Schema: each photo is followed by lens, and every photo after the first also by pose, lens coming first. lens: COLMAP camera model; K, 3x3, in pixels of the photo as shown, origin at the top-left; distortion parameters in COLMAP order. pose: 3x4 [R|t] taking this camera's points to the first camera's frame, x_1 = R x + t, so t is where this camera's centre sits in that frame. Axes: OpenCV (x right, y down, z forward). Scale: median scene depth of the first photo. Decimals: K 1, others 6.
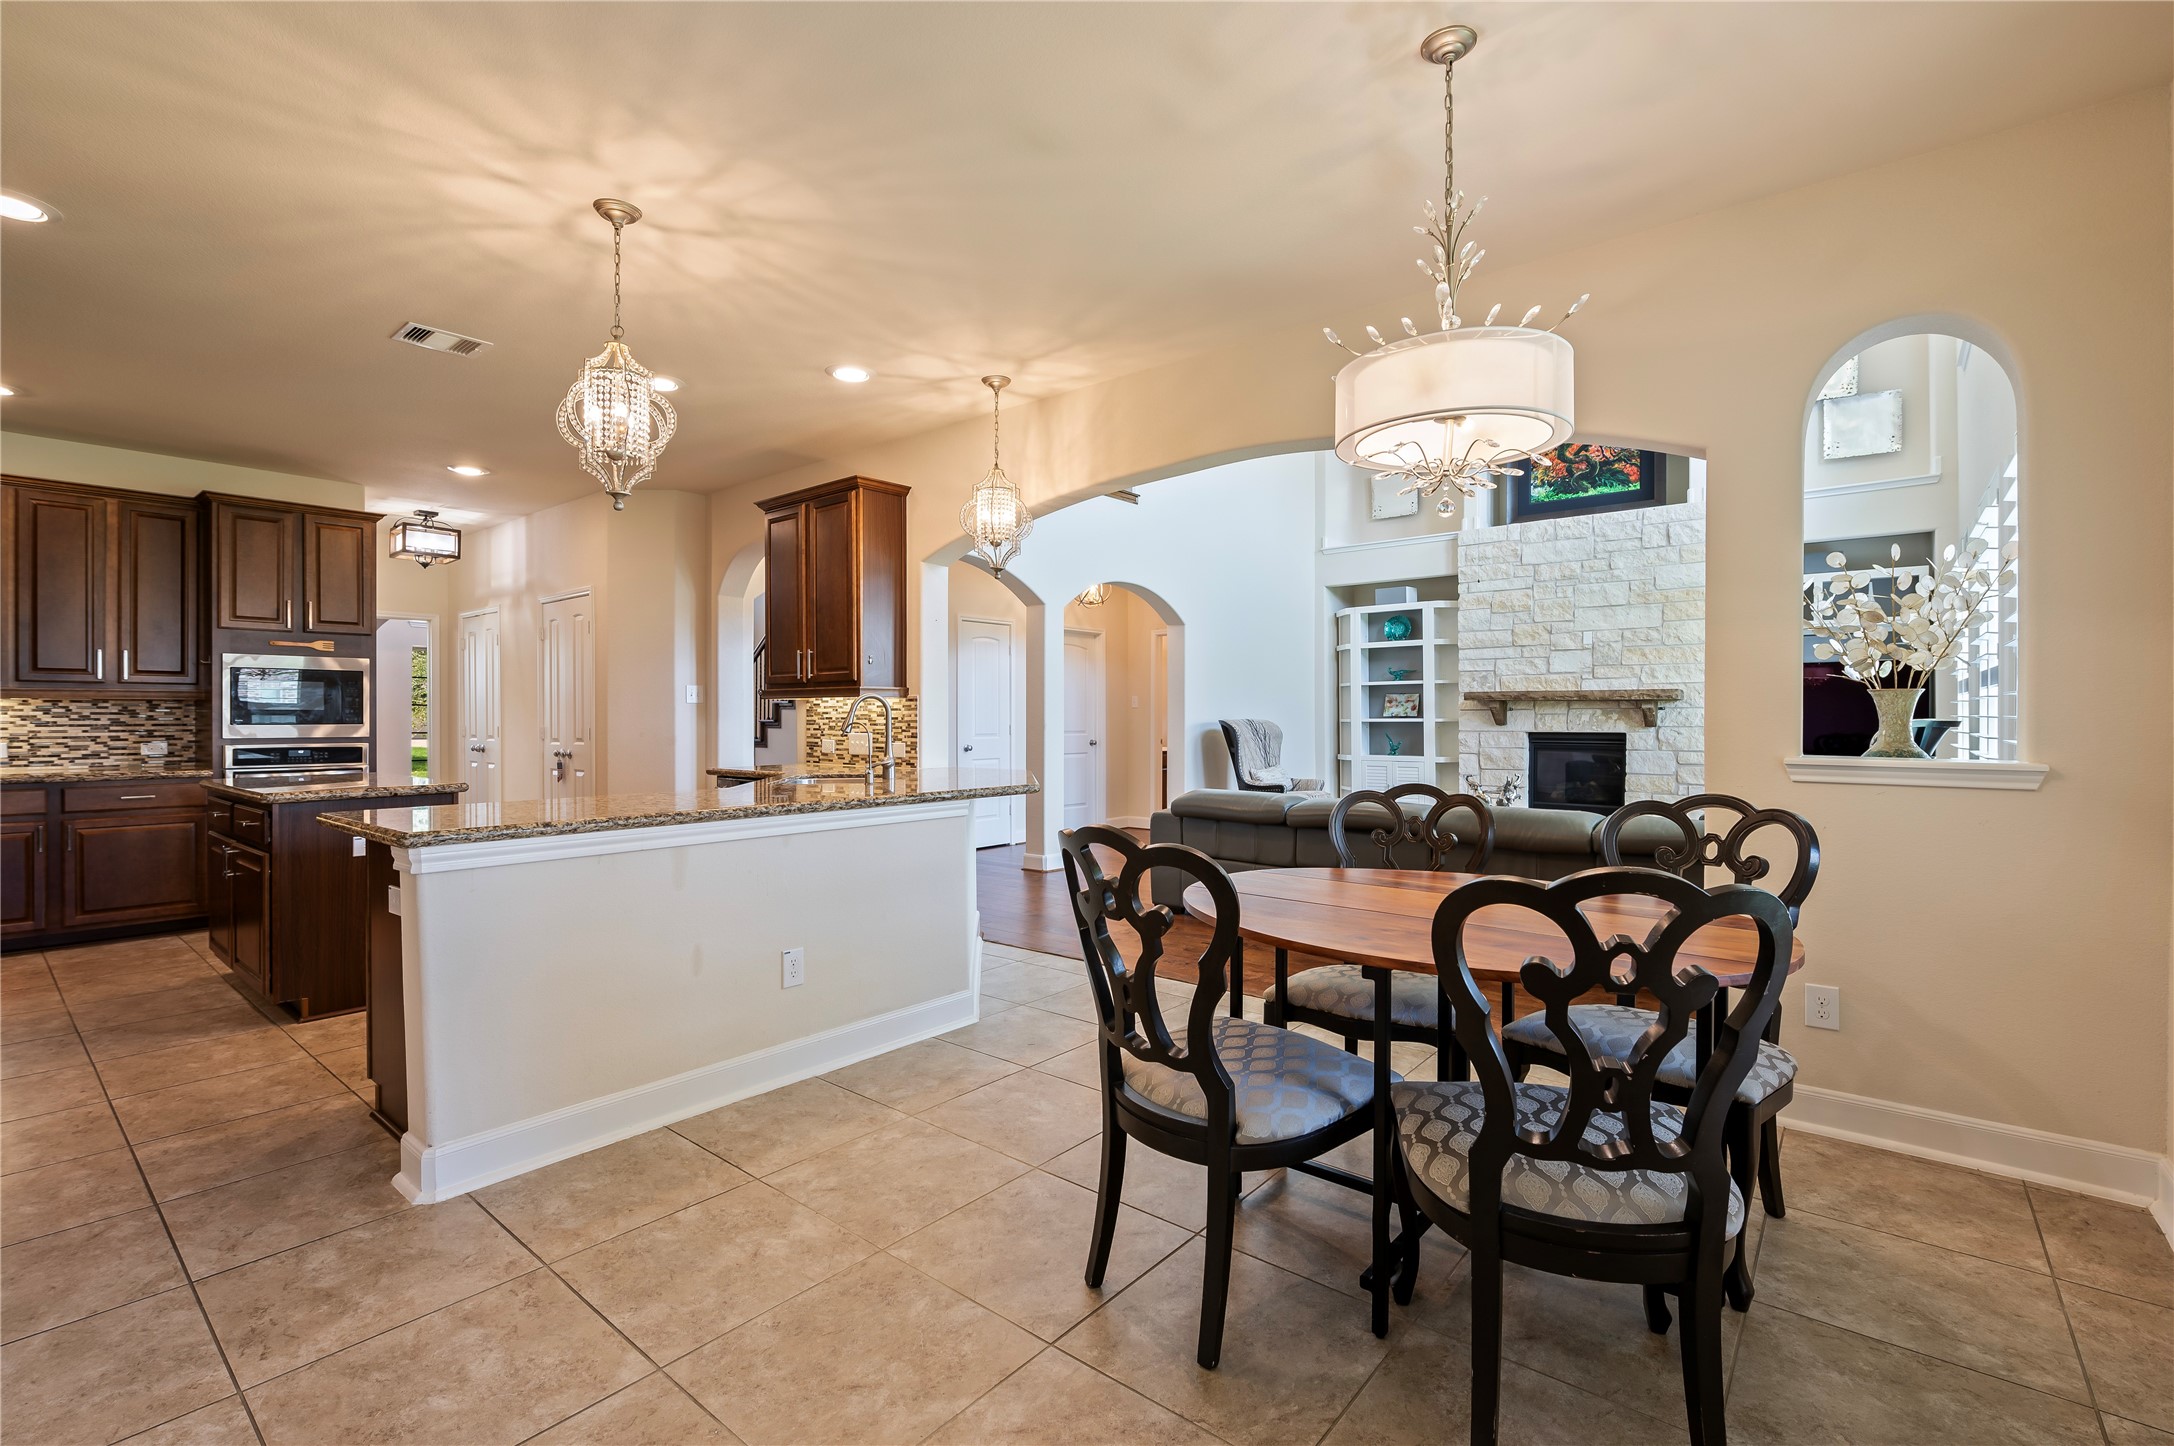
lens RADIAL K [[973.4, 0, 1079.3], [0, 973.4, 711.4], [0, 0, 1]] dist [-0.003876, -0.006506]
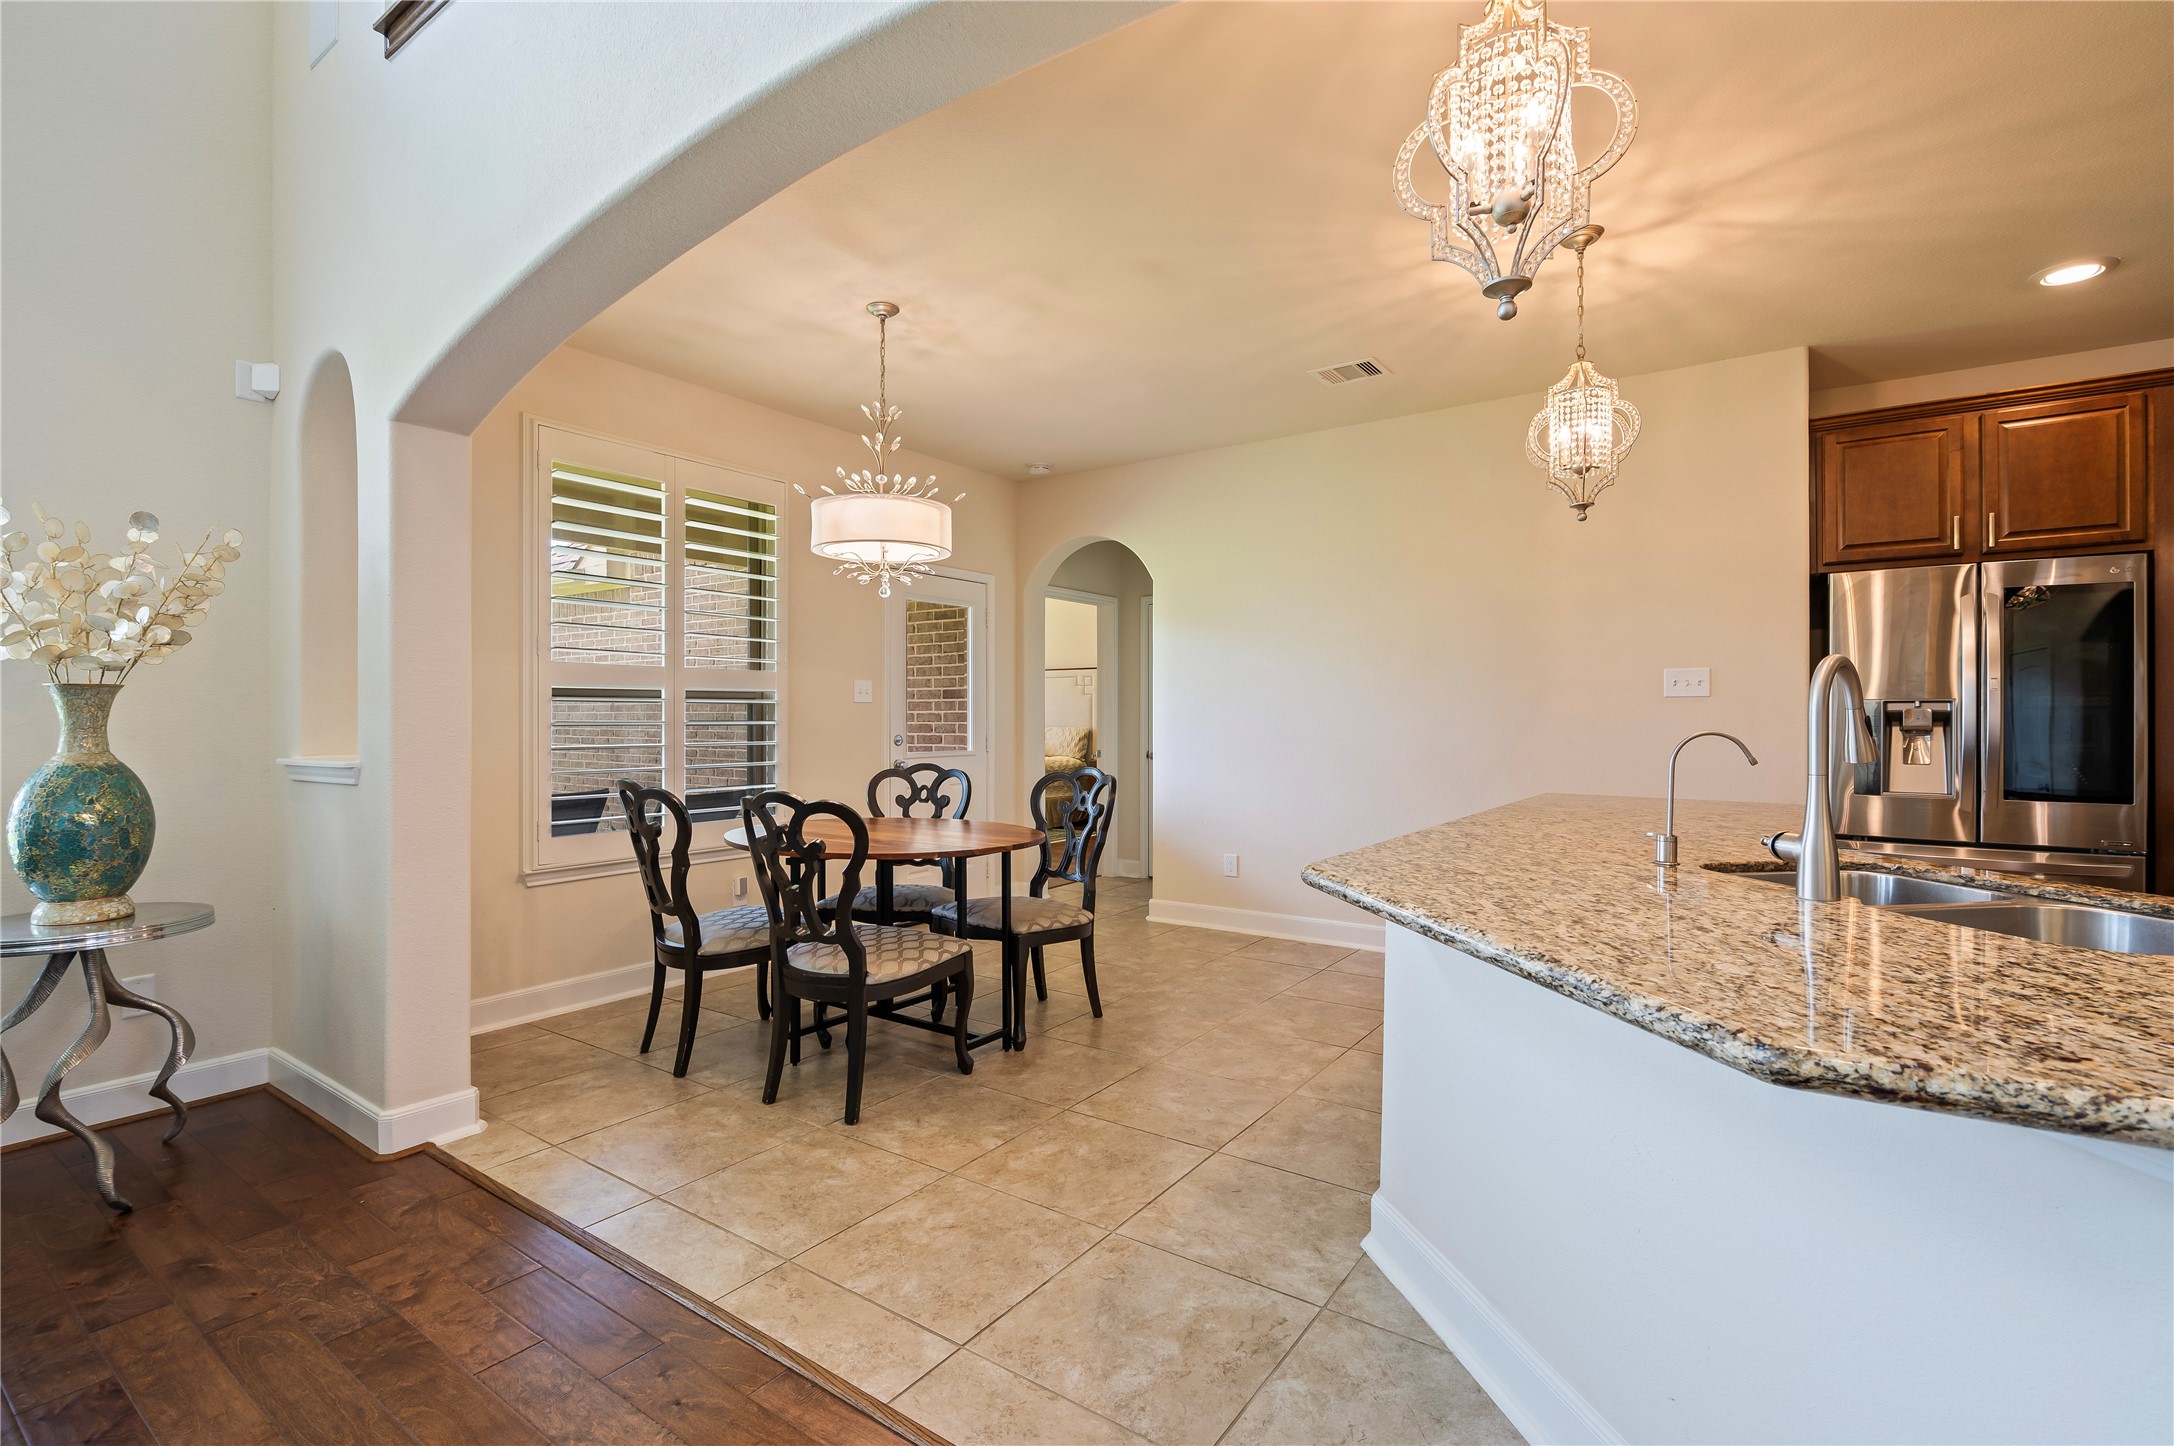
lens RADIAL K [[973.4, 0, 1122.8], [0, 973.4, 703.9], [0, 0, 1]] dist [-0.003876, -0.006506]
pose [[-0.992626, 0.000397, -0.121219, 0.049402], [0.002161, 0.999894, -0.014419, 0.000321], [0.121201, -0.014574, -0.992521, 0.708871]]
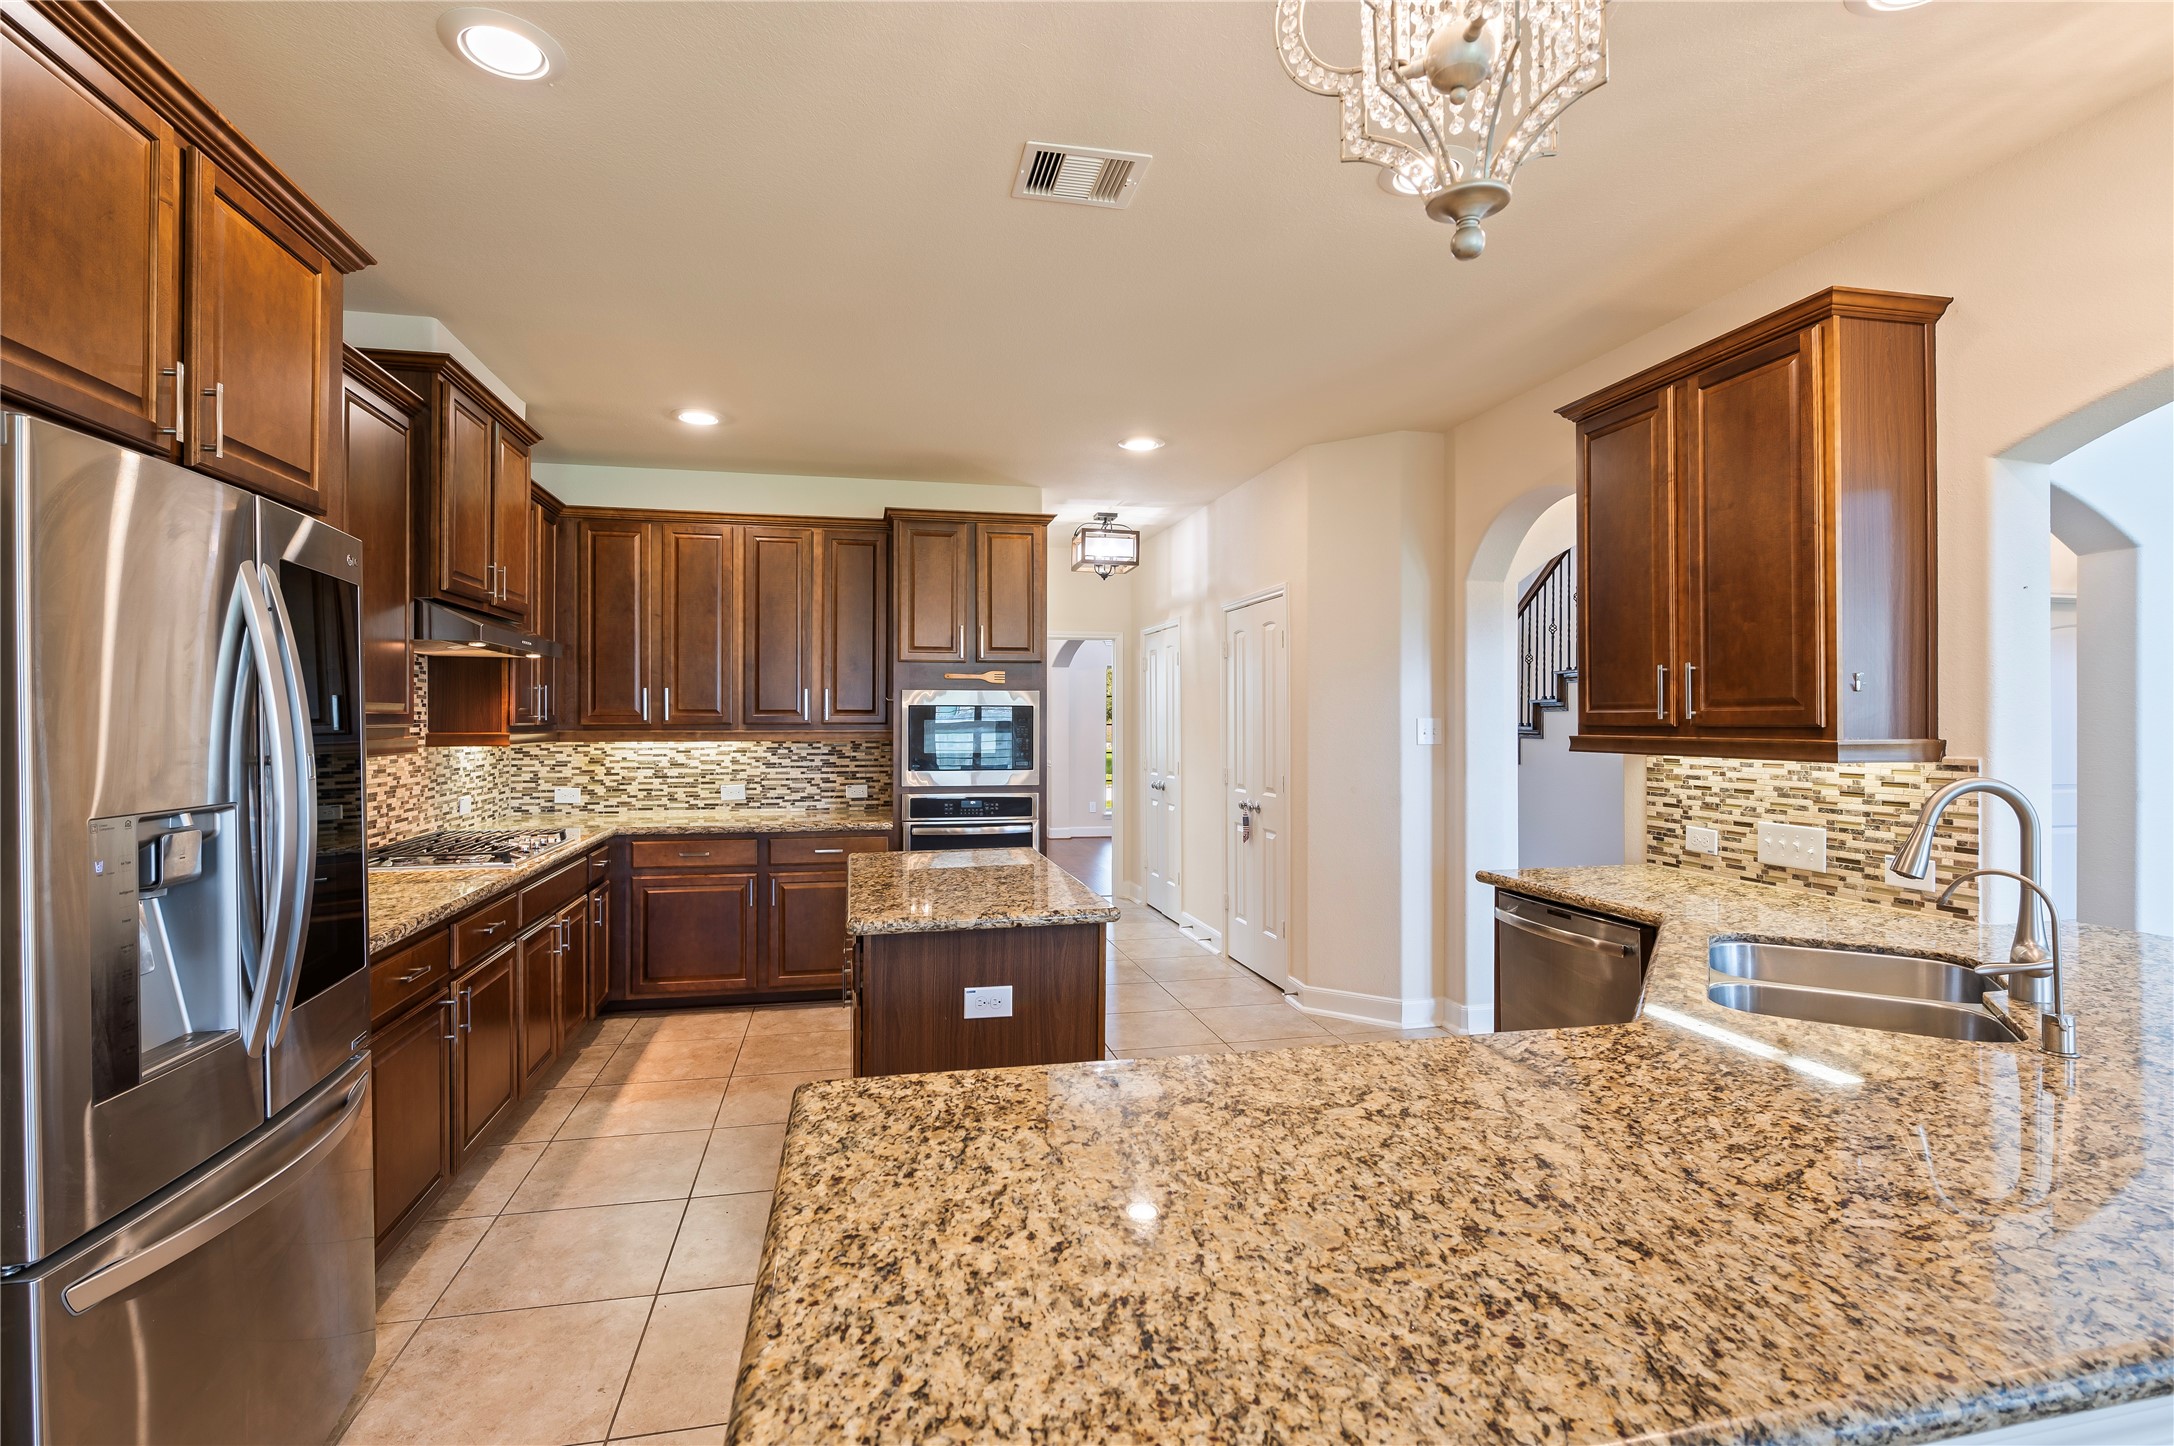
lens RADIAL K [[973.4, 0, 1051.8], [0, 973.4, 717.0], [0, 0, 1]] dist [-0.003876, -0.006506]
pose [[0.778289, 0.000037, -0.627906, -0.143614], [0.002723, 0.999990, 0.003435, -0.024852], [0.627900, -0.004383, 0.778281, 0.255048]]
